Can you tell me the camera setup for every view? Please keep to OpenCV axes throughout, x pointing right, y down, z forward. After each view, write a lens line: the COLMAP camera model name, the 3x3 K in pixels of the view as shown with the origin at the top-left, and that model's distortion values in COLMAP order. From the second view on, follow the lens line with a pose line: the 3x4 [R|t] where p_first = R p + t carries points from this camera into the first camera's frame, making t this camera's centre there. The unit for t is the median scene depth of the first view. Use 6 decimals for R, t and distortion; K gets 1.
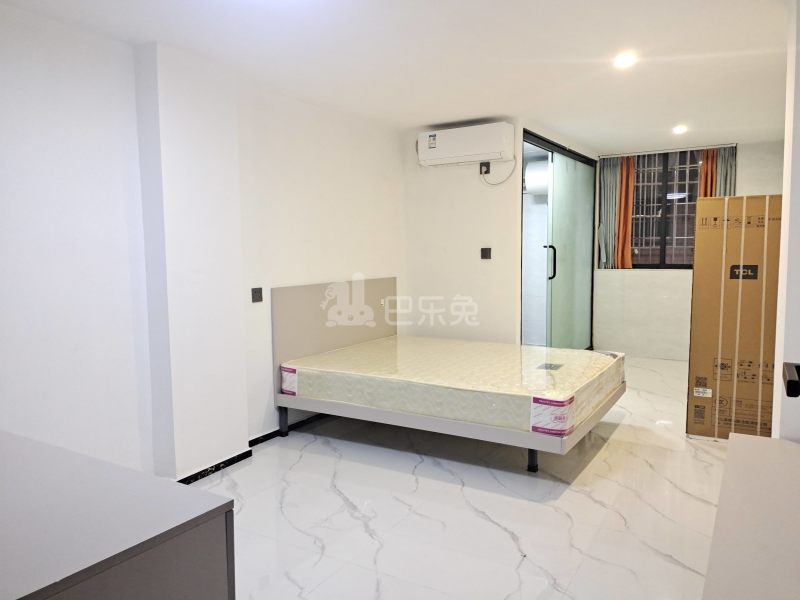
lens RADIAL K [[603.4, 0, 414.1], [0, 603.4, 308.8], [0, 0, 1]] dist [0.074595, -0.109043]
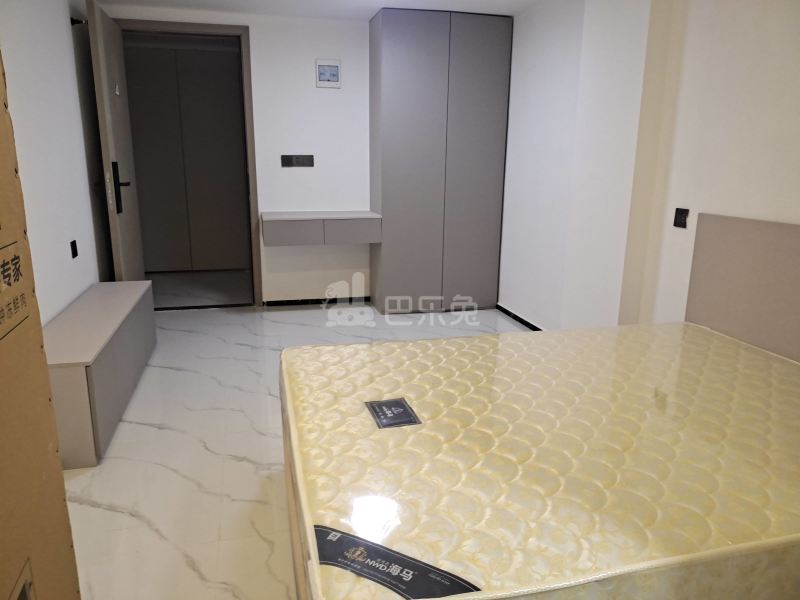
lens RADIAL K [[591.4, 0, 400.0], [0, 591.4, 300.0], [0, 0, 1]] dist [0.079018, -0.071270]
pose [[-0.723836, 0.168159, -0.669167, 0.517876], [-0.068914, 0.947376, 0.312616, -0.136096], [0.686522, 0.272398, -0.674156, 1.288301]]
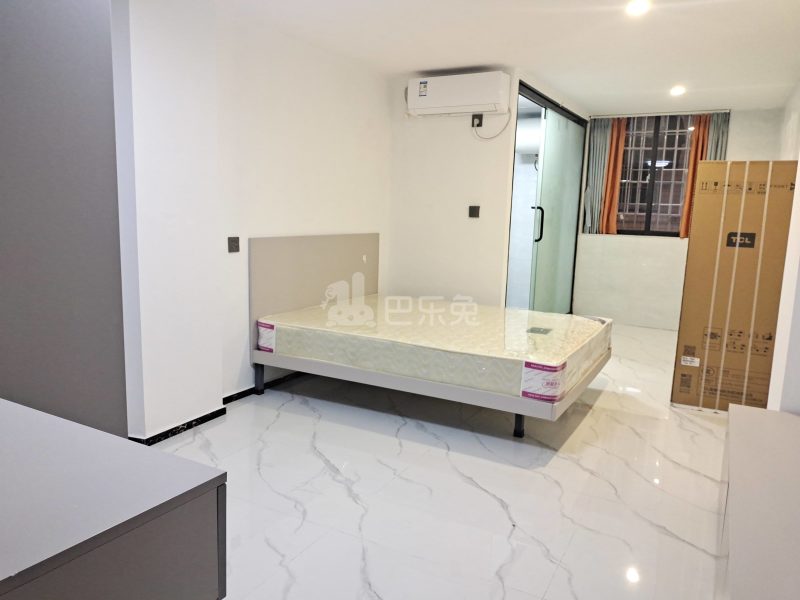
lens RADIAL K [[603.4, 0, 414.1], [0, 603.4, 308.8], [0, 0, 1]] dist [0.074595, -0.109043]
pose [[0.998202, 0.033324, 0.049814, -0.024387], [-0.036471, 0.997305, 0.063654, 0.006090], [-0.047559, -0.065356, 0.996728, 0.045062]]
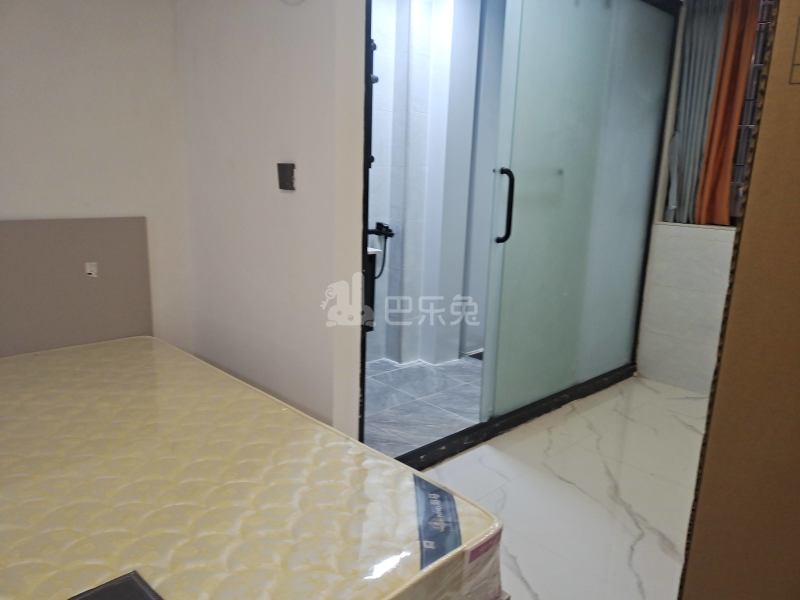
lens RADIAL K [[603.4, 0, 414.1], [0, 603.4, 308.8], [0, 0, 1]] dist [0.074595, -0.109043]
pose [[0.967592, 0.102535, -0.230766, 0.403812], [-0.073443, 0.988615, 0.131322, -0.080155], [0.241604, -0.110118, 0.964107, 0.774495]]
